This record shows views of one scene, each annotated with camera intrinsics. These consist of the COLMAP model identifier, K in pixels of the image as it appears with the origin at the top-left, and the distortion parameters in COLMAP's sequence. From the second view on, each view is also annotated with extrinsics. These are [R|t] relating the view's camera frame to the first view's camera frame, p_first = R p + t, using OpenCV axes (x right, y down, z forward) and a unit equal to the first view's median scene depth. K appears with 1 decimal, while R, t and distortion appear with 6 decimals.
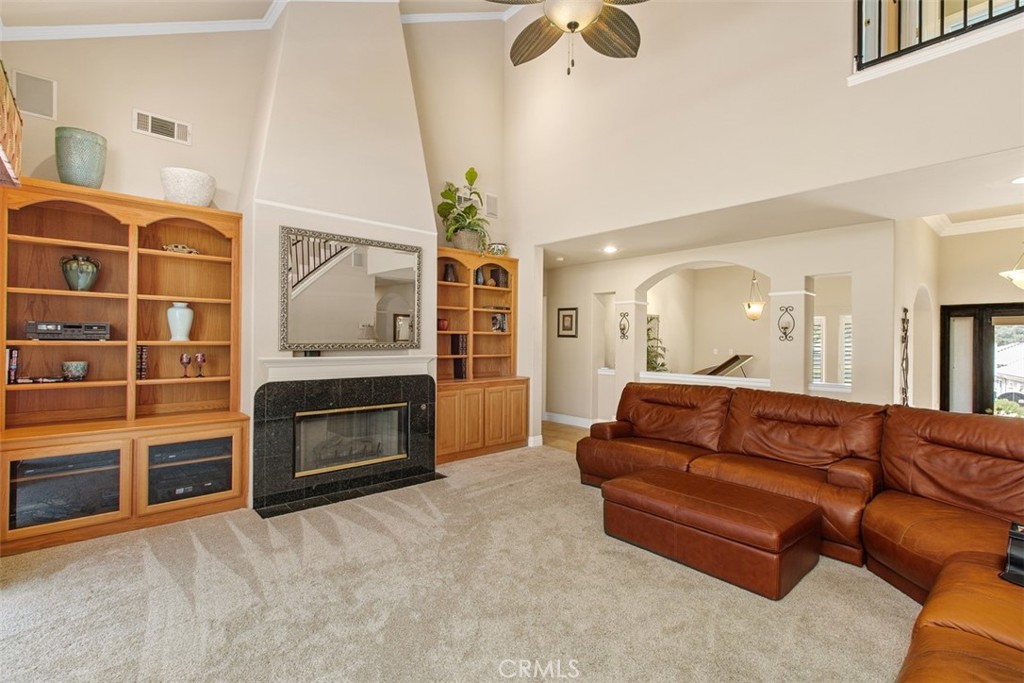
lens RADIAL K [[469.3, 0, 509.9], [0, 469.3, 340.5], [0, 0, 1]] dist [0.001184, 0.000148]
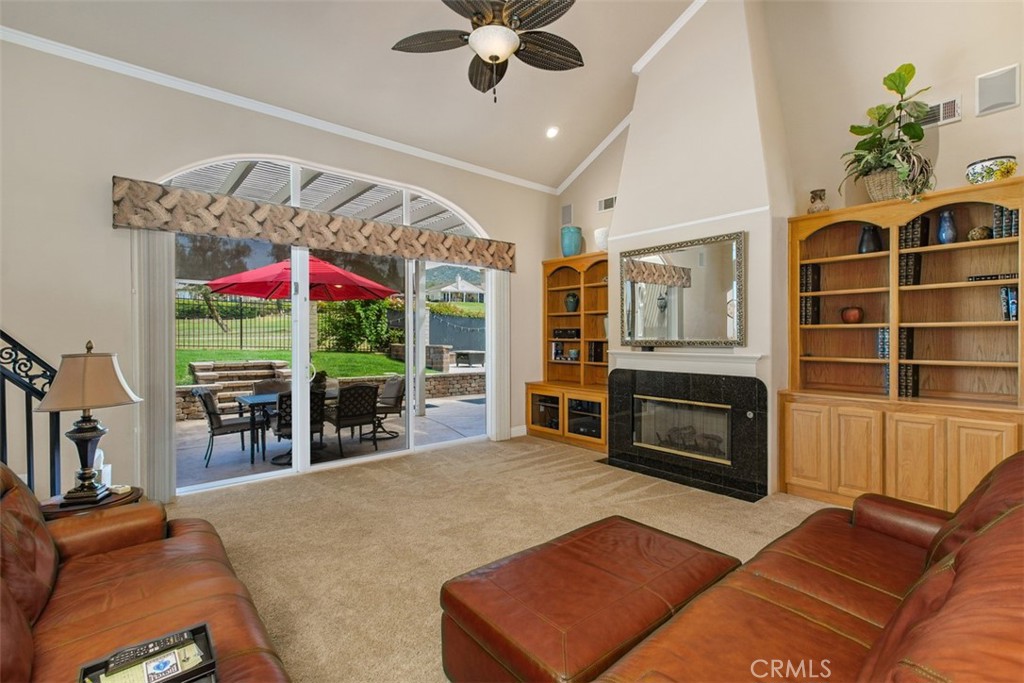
lens RADIAL K [[469.3, 0, 508.4], [0, 469.3, 338.1], [0, 0, 1]] dist [0.001184, 0.000148]
pose [[-0.025574, -0.005139, -0.999660, 0.837854], [-0.002277, 0.999984, -0.005083, 0.008078], [0.999670, 0.002146, -0.025586, 0.699726]]
